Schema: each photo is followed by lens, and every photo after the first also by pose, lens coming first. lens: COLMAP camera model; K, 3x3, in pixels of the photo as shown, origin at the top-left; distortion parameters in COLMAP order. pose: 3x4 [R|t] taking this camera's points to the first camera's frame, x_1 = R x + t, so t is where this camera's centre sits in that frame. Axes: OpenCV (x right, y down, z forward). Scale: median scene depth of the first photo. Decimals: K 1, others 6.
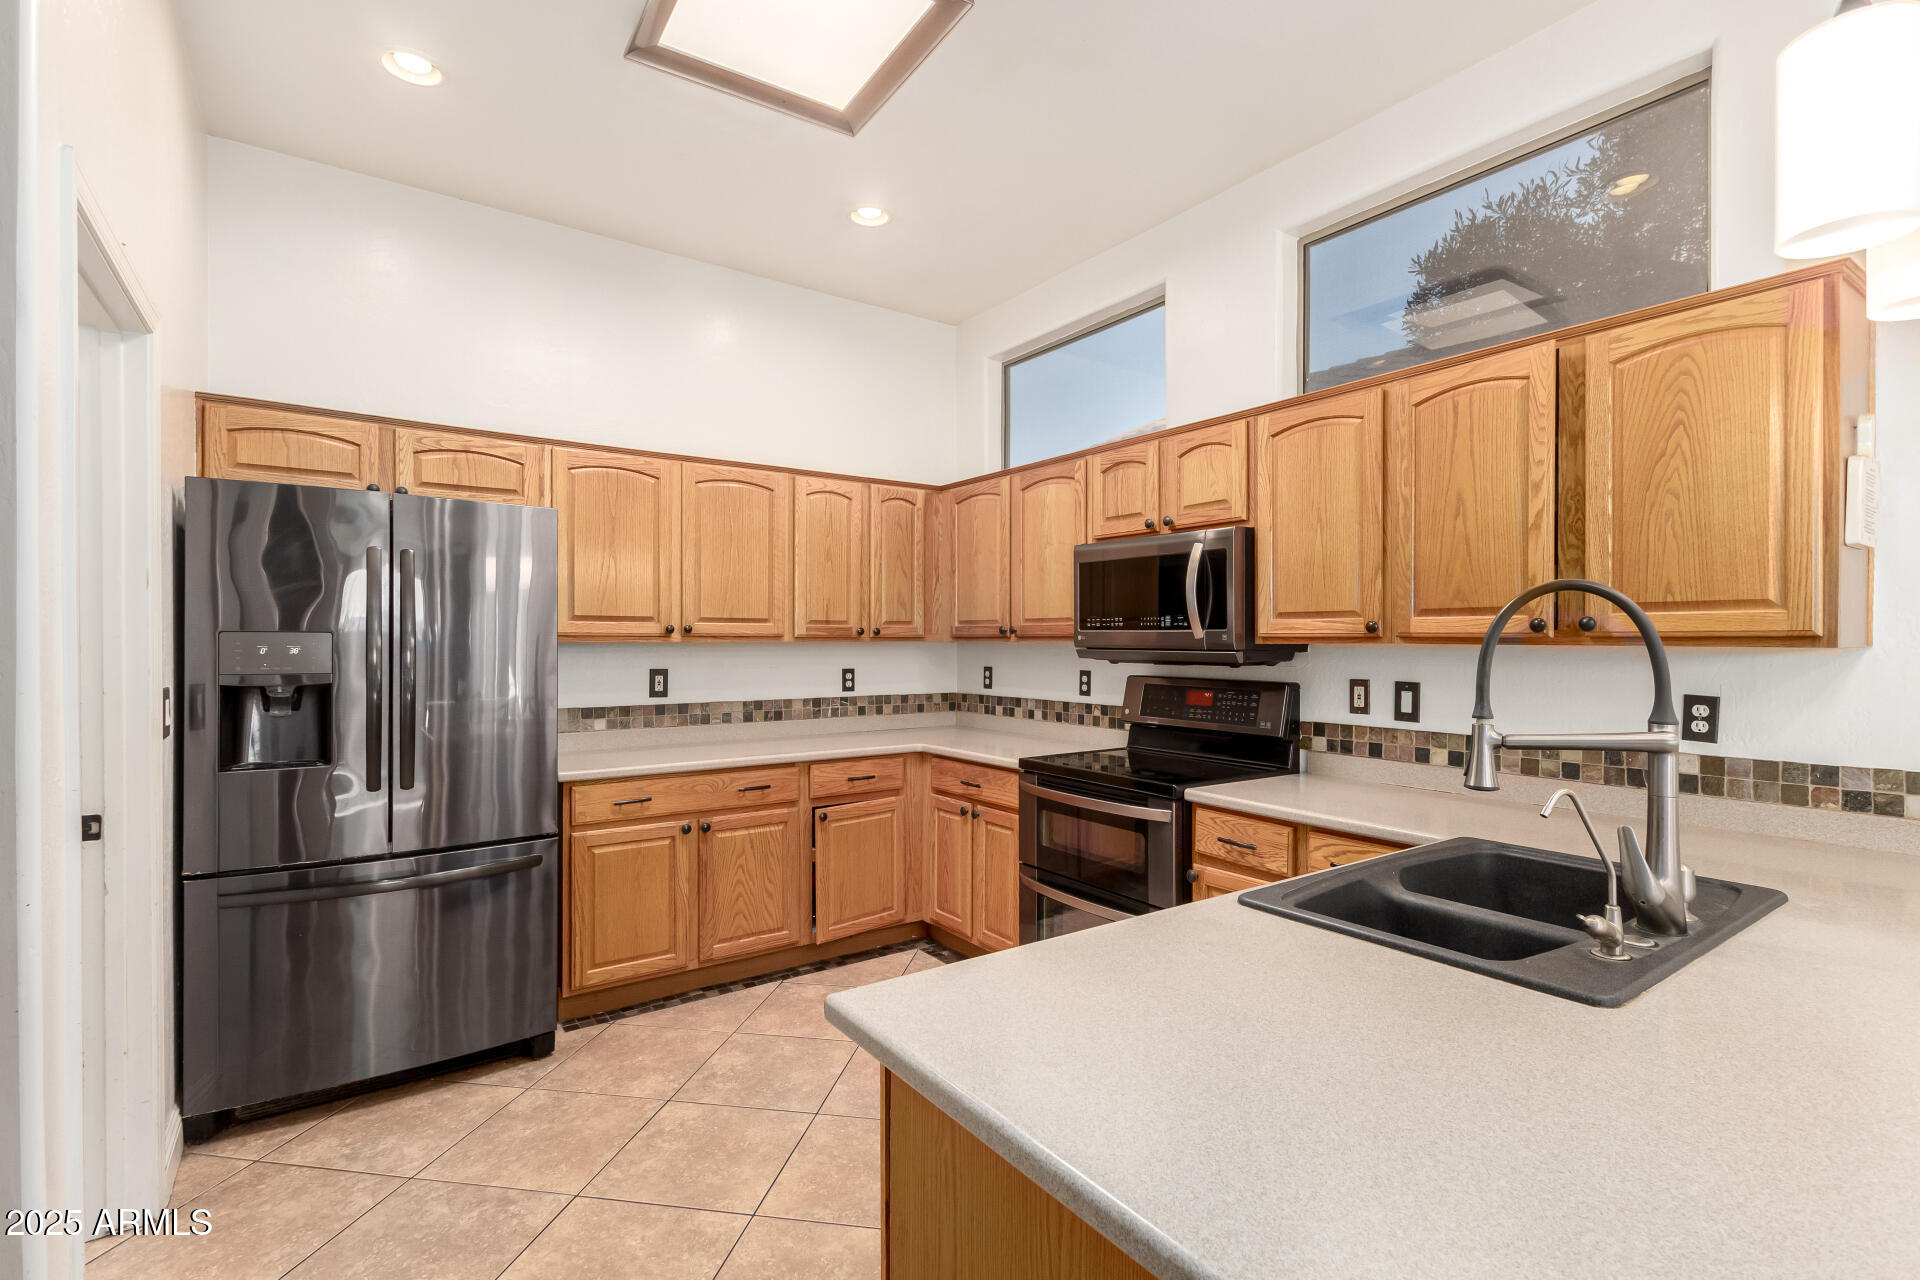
lens RADIAL K [[879.4, 0, 960.0], [0, 879.4, 640.0], [0, 0, 1]] dist [0.004975, 0.000103]
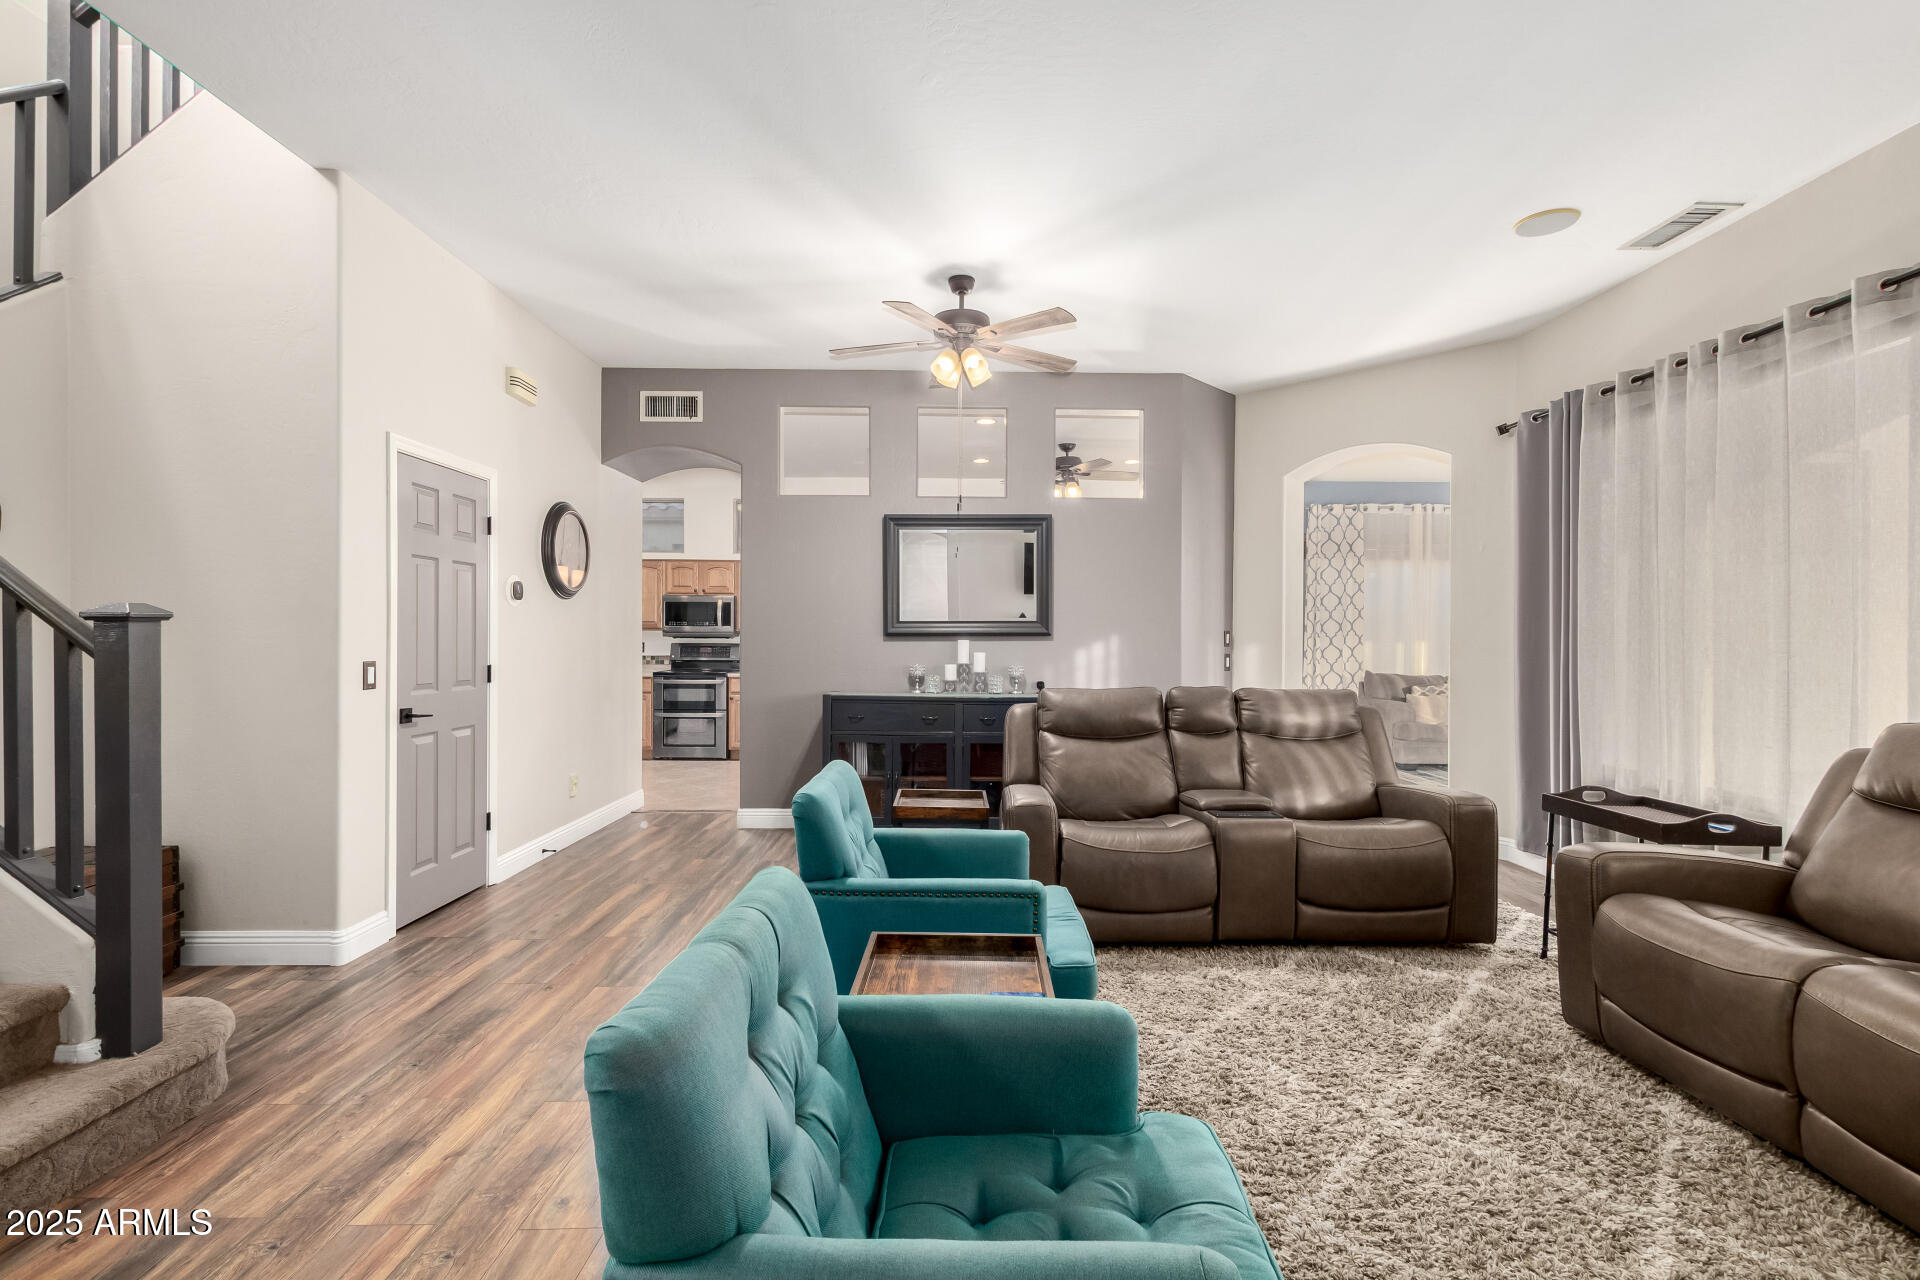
lens RADIAL K [[879.4, 0, 960.0], [0, 879.4, 640.0], [0, 0, 1]] dist [0.004975, 0.000103]
pose [[0.575882, 0.007928, 0.817494, -1.783451], [-0.010483, 0.999942, -0.002312, 0.033636], [-0.817466, -0.007238, 0.575932, -1.510439]]
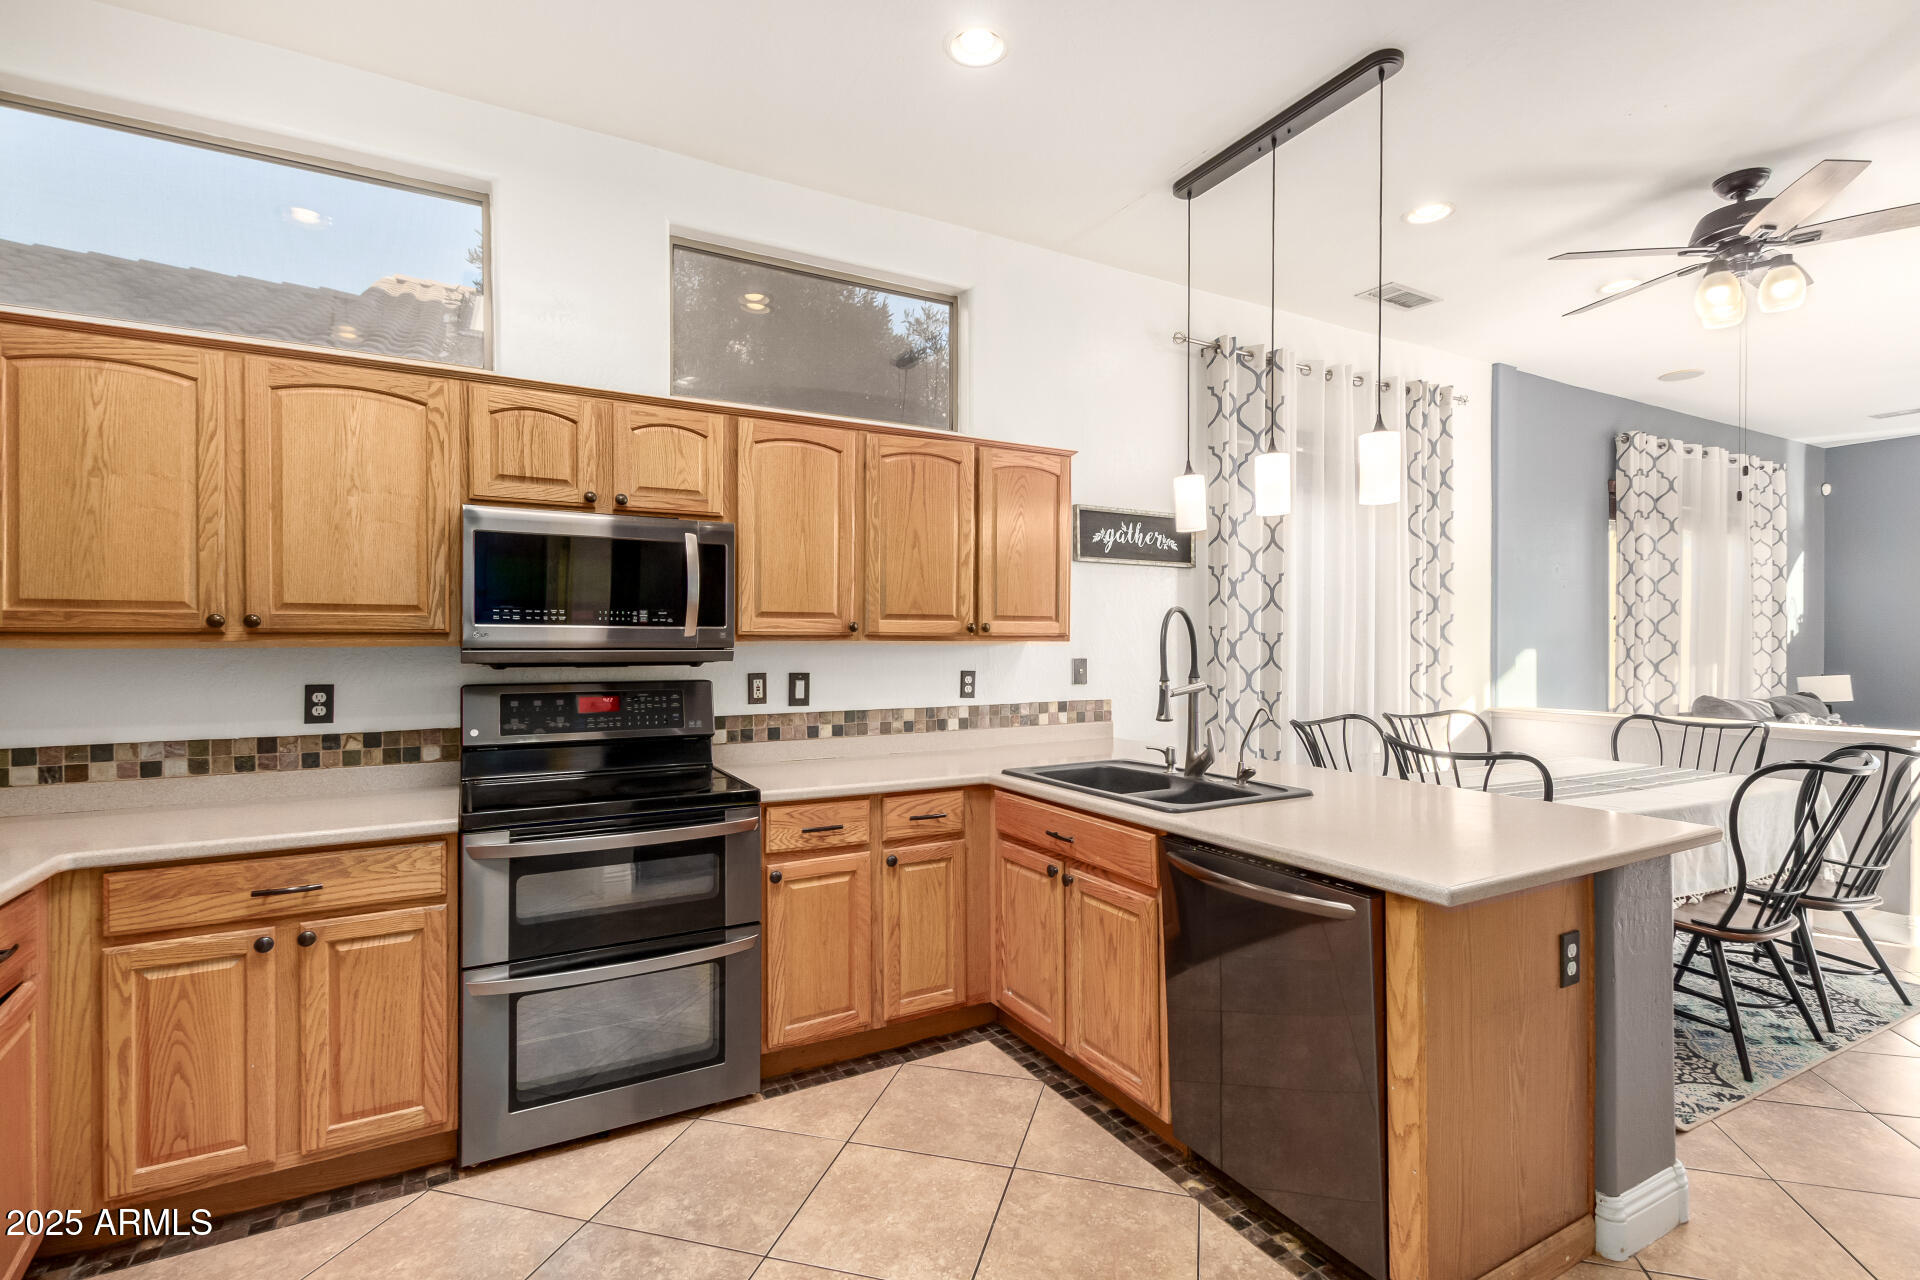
lens RADIAL K [[879.4, 0, 960.0], [0, 879.4, 640.0], [0, 0, 1]] dist [0.004975, 0.000103]
pose [[0.112867, -0.000038, 0.993610, -0.598792], [0.001916, 0.999998, -0.000180, 0.003171], [-0.993608, 0.001924, 0.112867, 0.590813]]
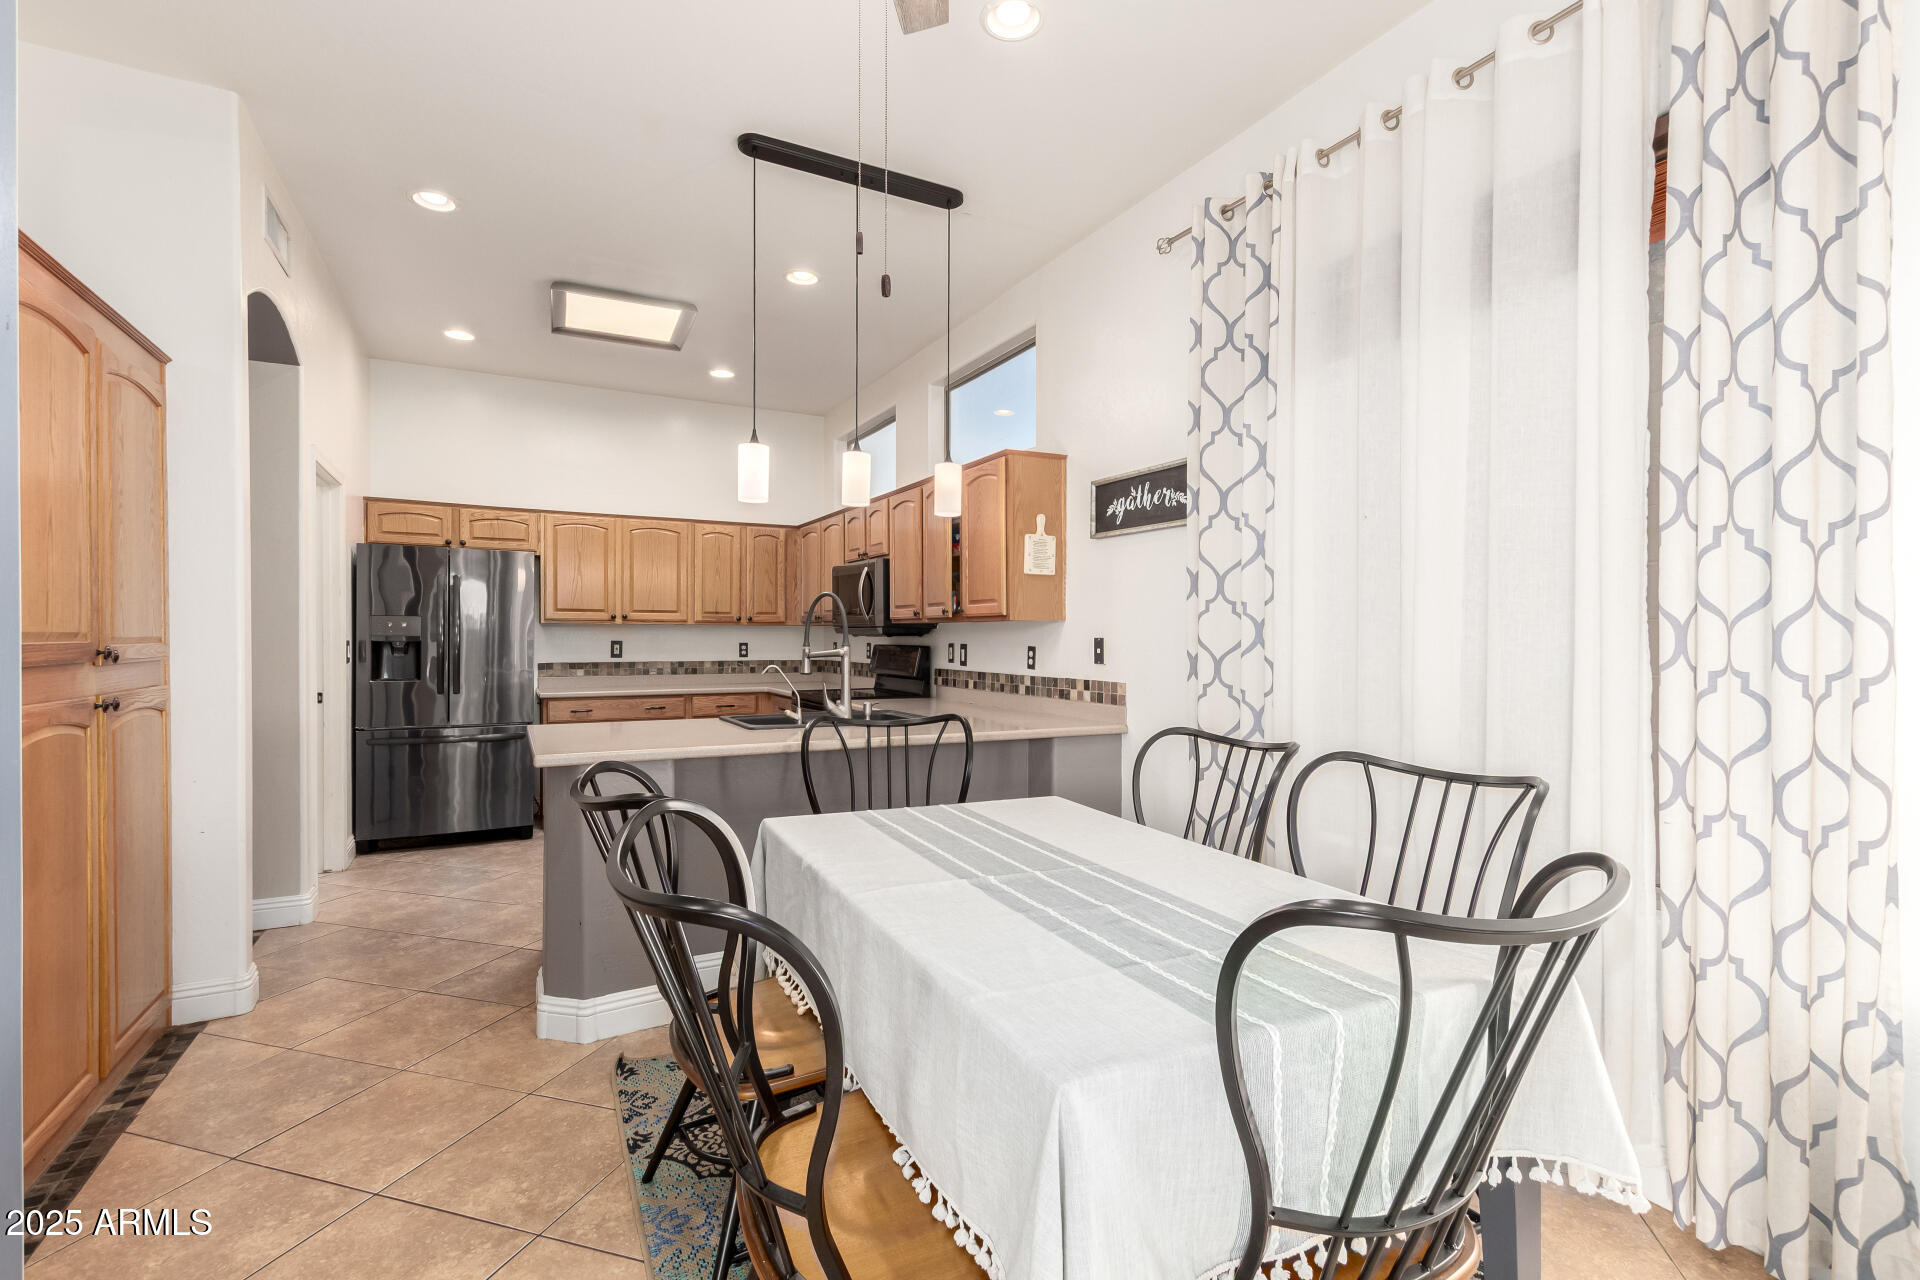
lens RADIAL K [[867.3, 0, 953.5], [0, 867.3, 639.2], [0, 0, 1]] dist [0.004349, -0.000332]
pose [[0.990308, 0.003375, -0.138846, 0.670671], [-0.002927, 0.999990, 0.003431, 0.028863], [0.138856, -0.002991, 0.990308, -0.700356]]
